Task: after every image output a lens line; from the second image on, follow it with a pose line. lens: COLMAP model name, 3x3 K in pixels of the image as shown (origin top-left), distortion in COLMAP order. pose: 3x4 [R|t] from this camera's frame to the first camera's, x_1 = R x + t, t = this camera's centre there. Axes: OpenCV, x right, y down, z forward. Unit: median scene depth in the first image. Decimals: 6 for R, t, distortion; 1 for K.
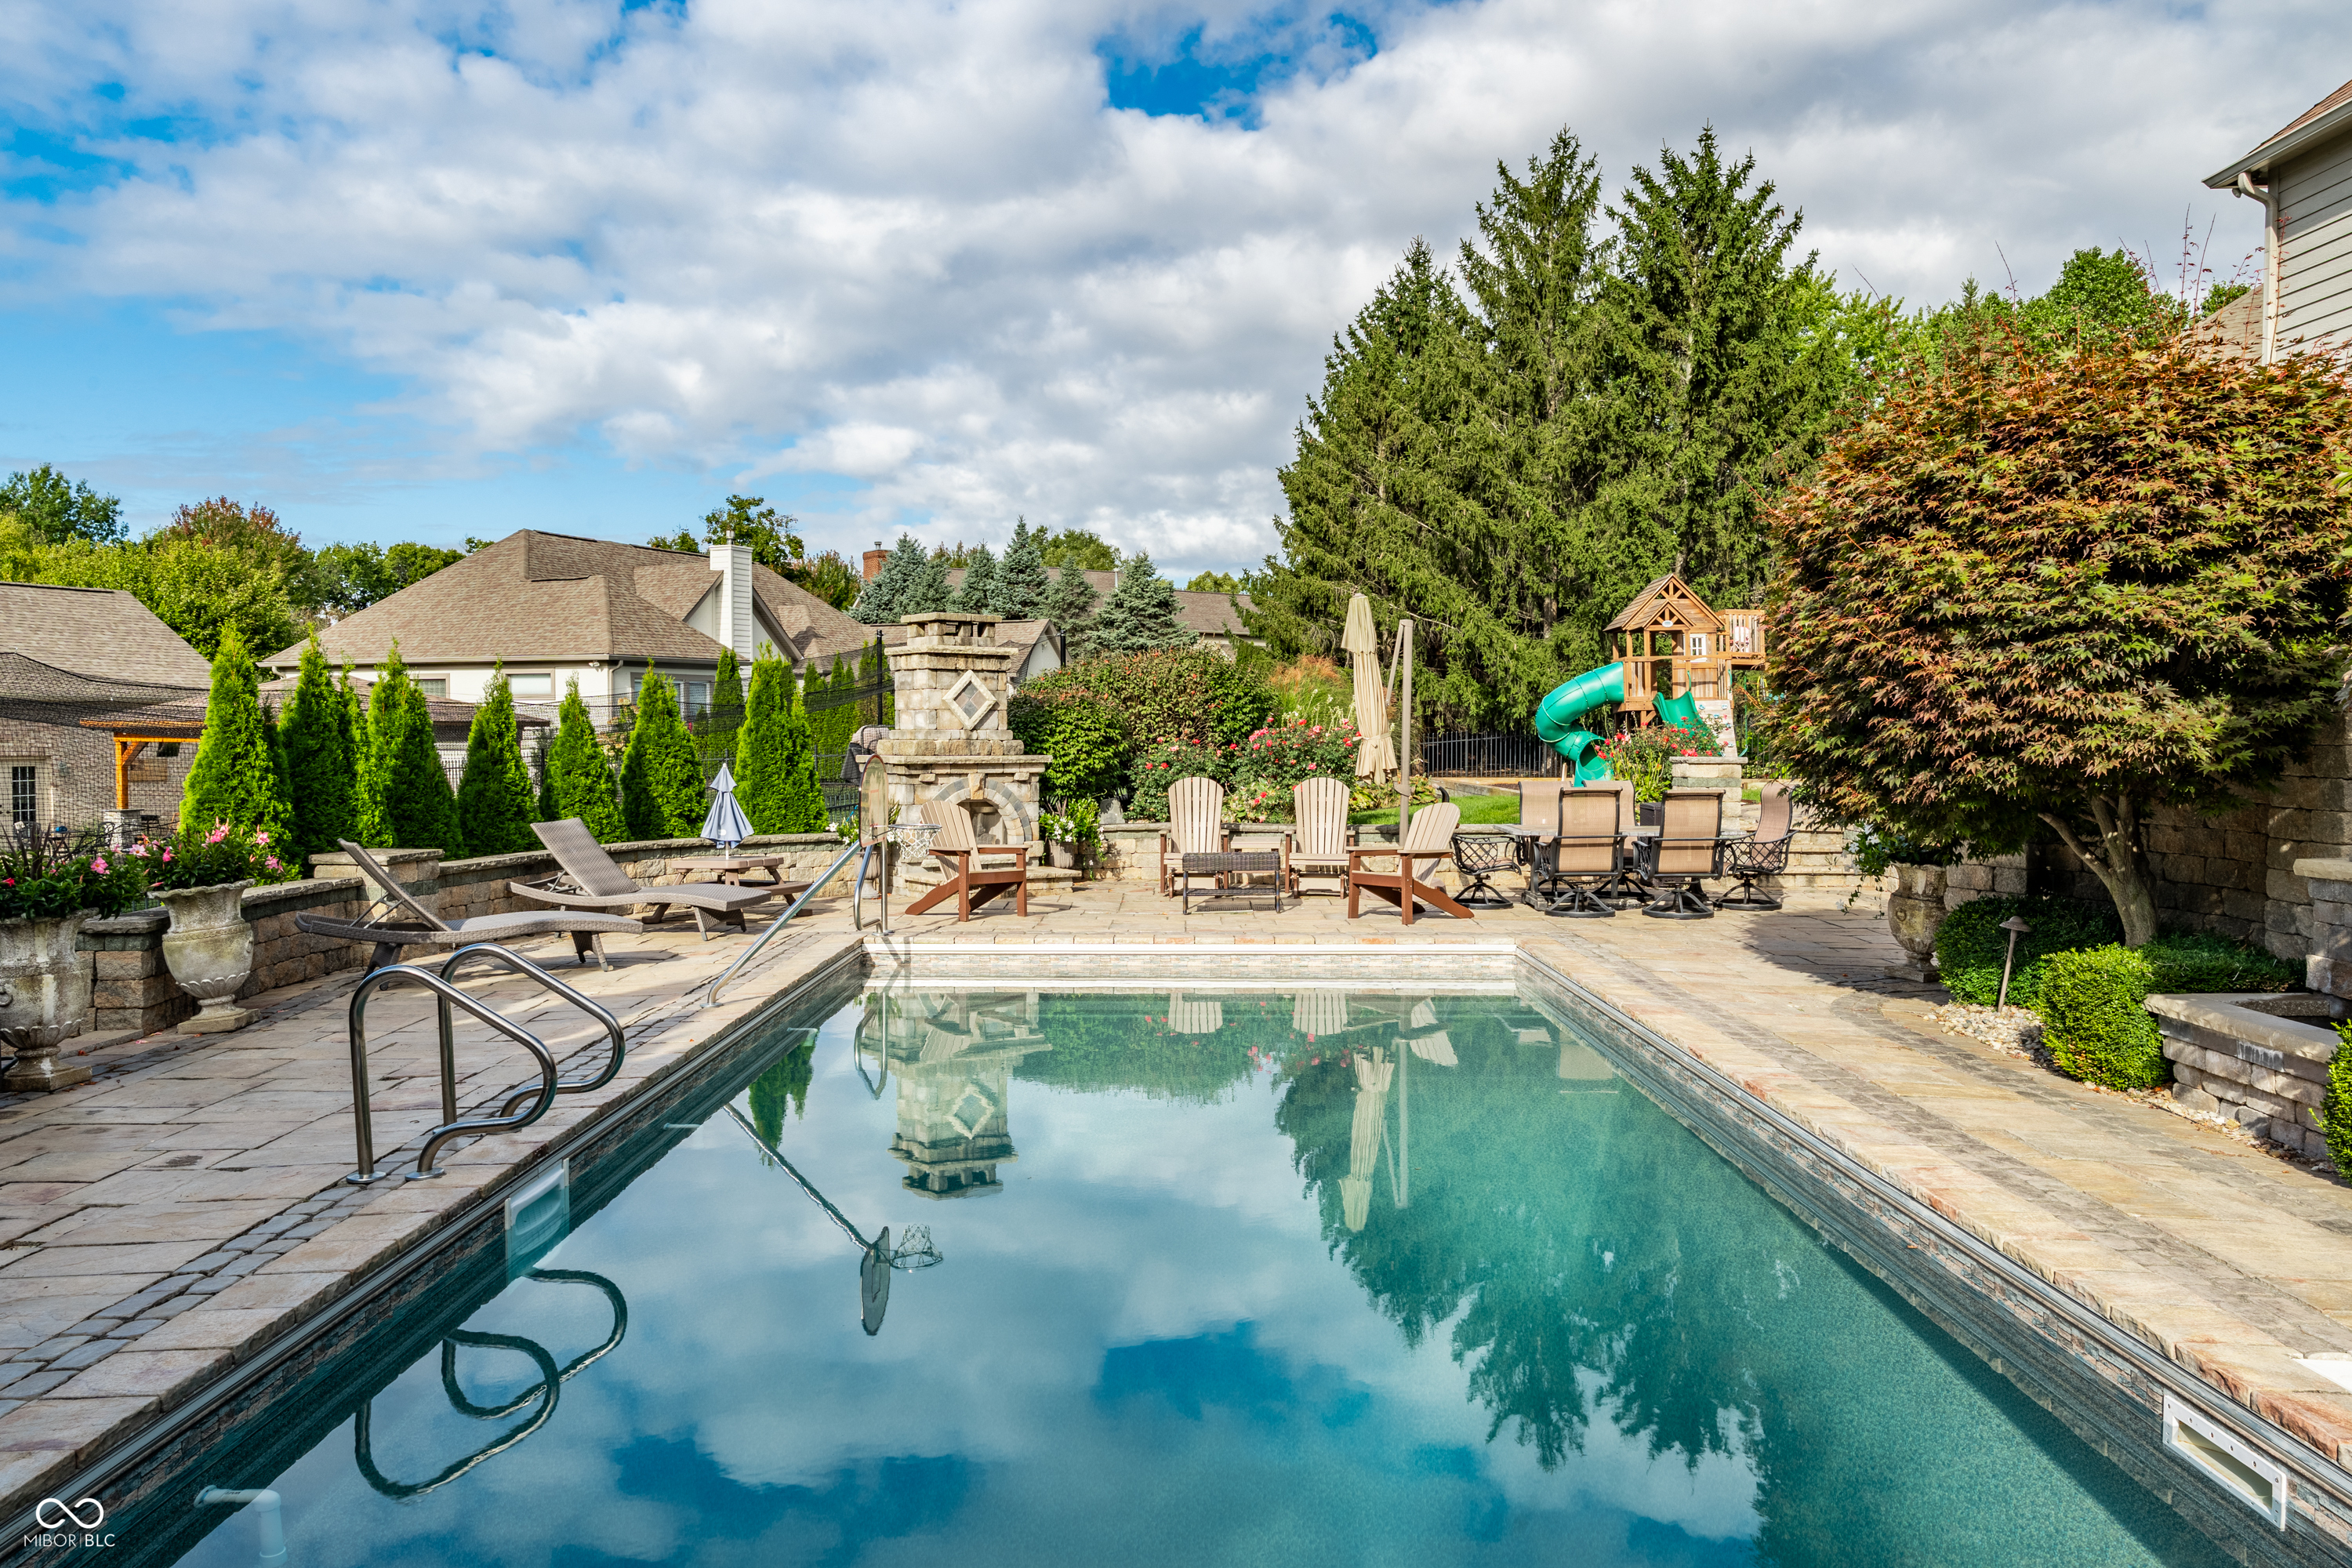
lens RADIAL K [[1689.4, 0, 1176.0], [0, 1689.4, 784.0], [0, 0, 1]] dist [-0.002254, -0.001790]
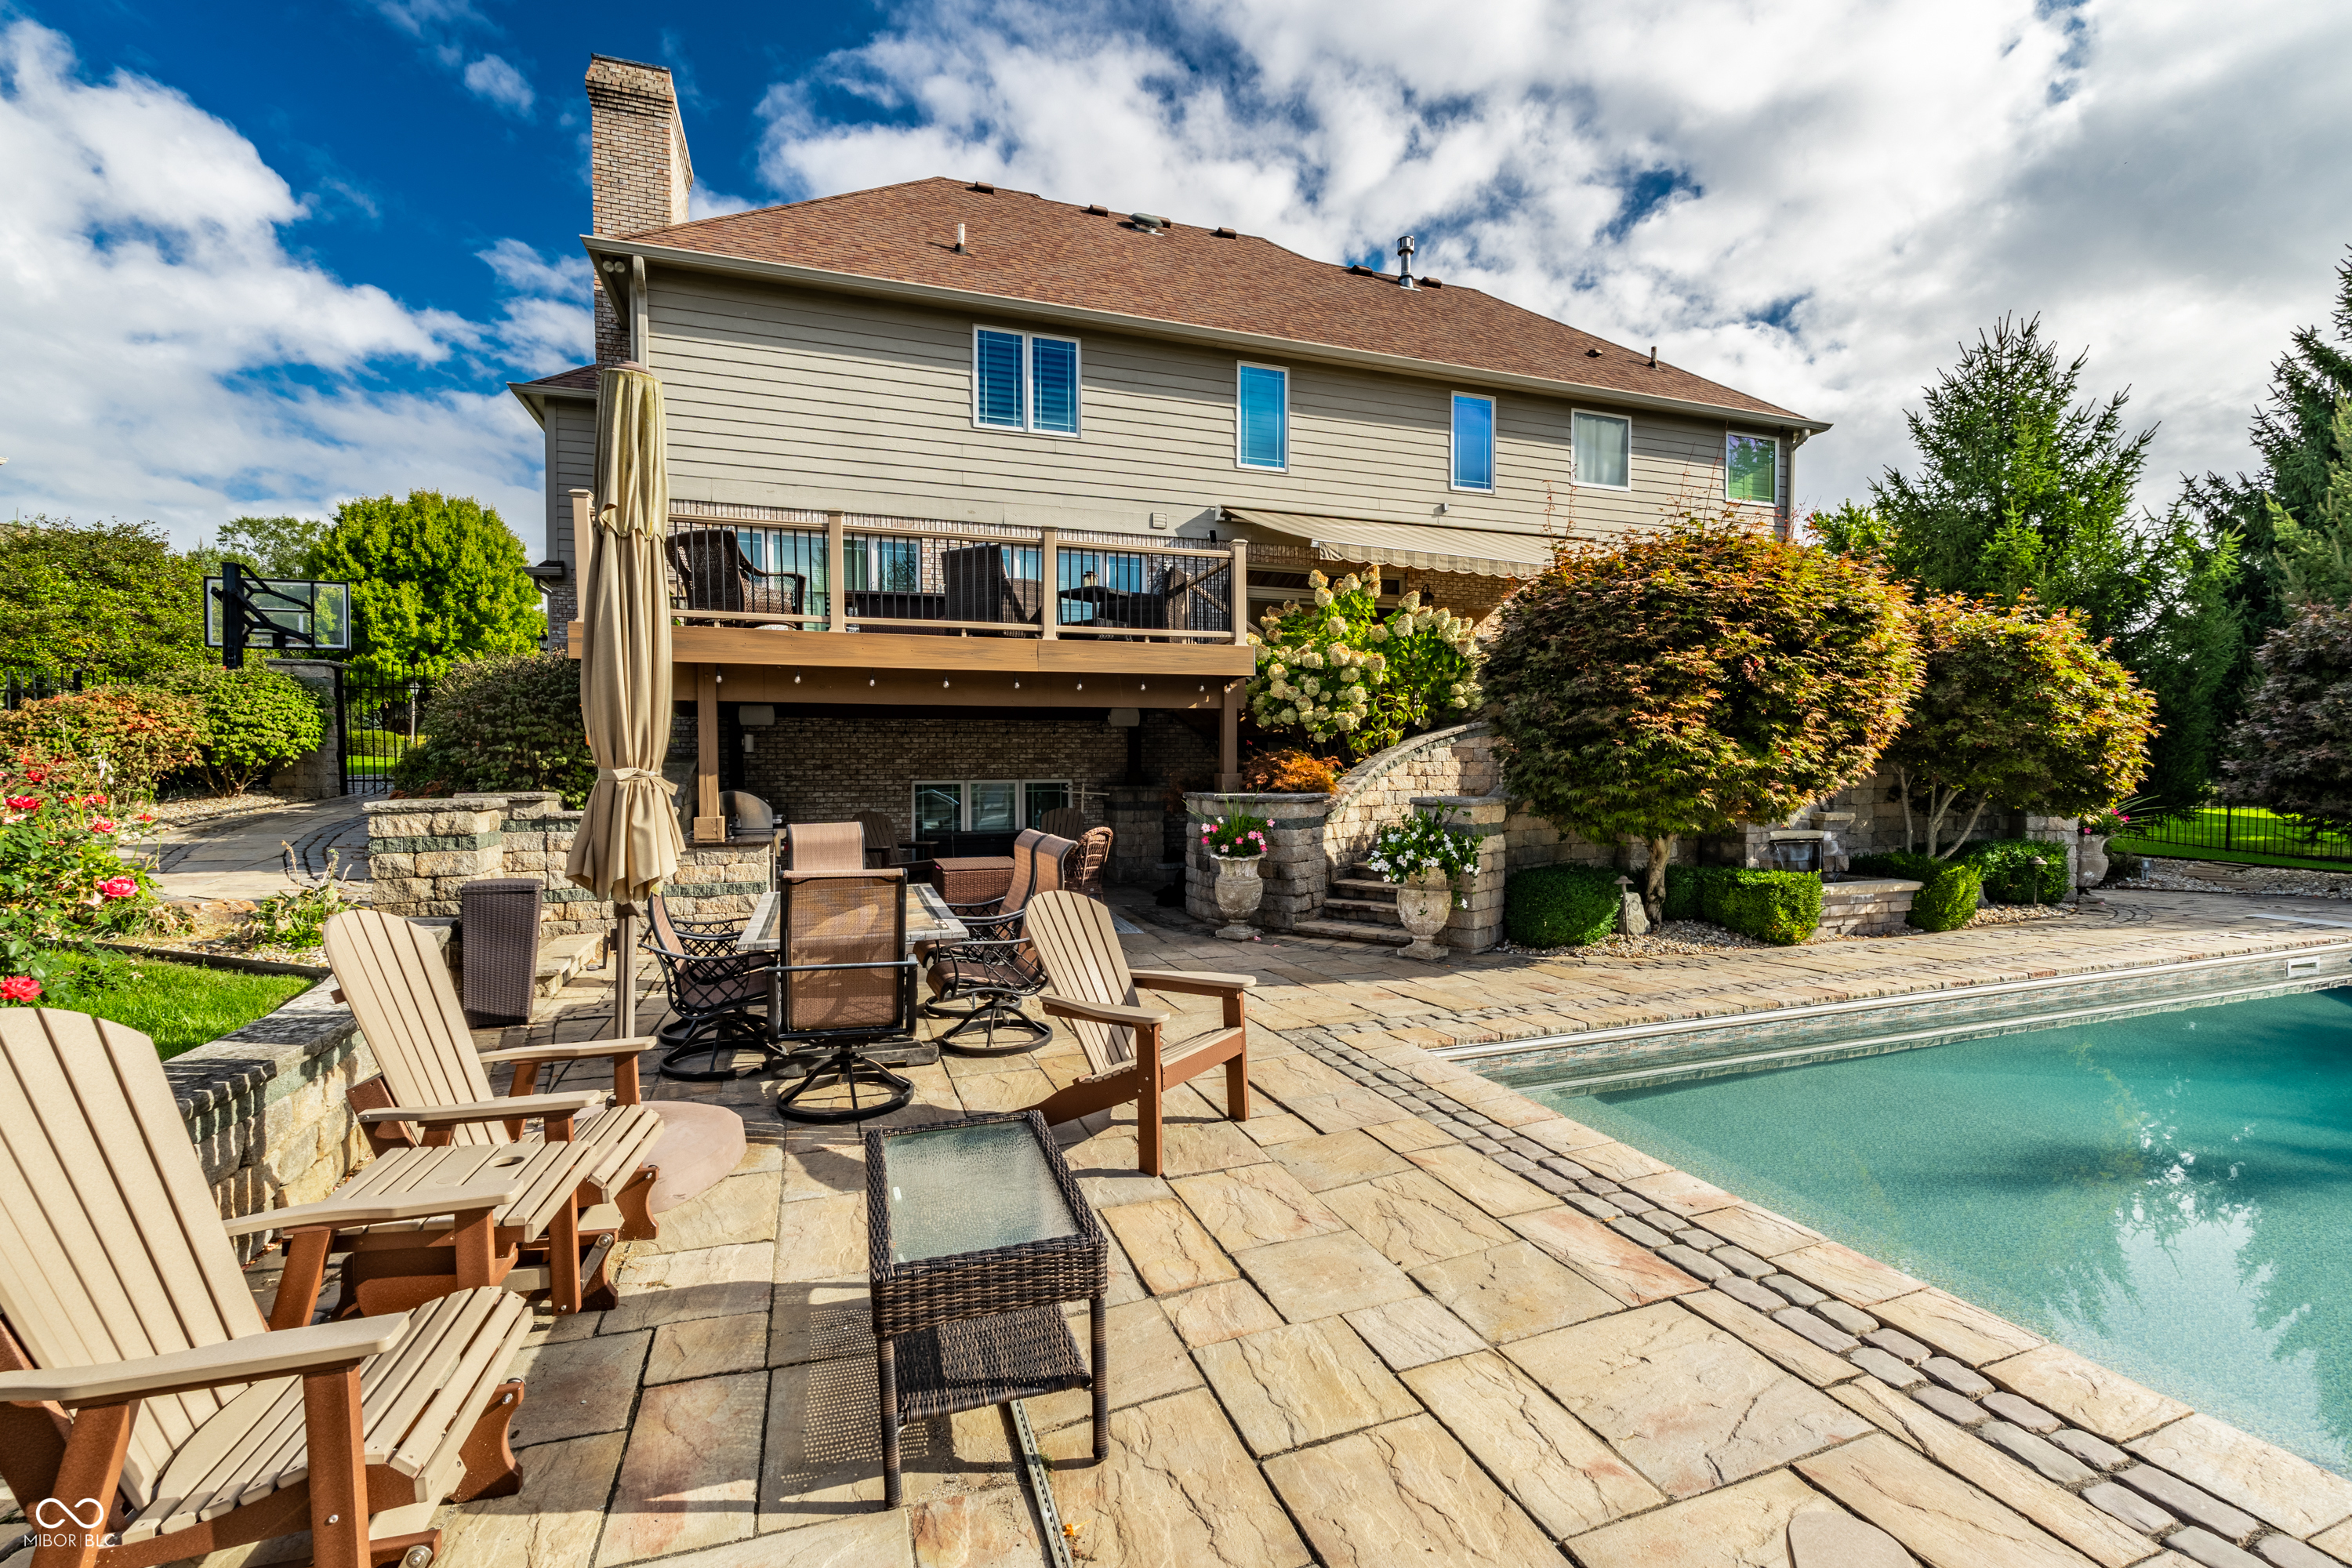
lens RADIAL K [[1021.3, 0, 1172.2], [0, 1021.3, 783.4], [0, 0, 1]] dist [-0.003052, 0.000181]
pose [[-0.336431, -0.021428, 0.941464, -0.130843], [0.032584, 0.998878, 0.034378, -0.027975], [-0.941144, 0.042242, -0.335355, 0.936394]]
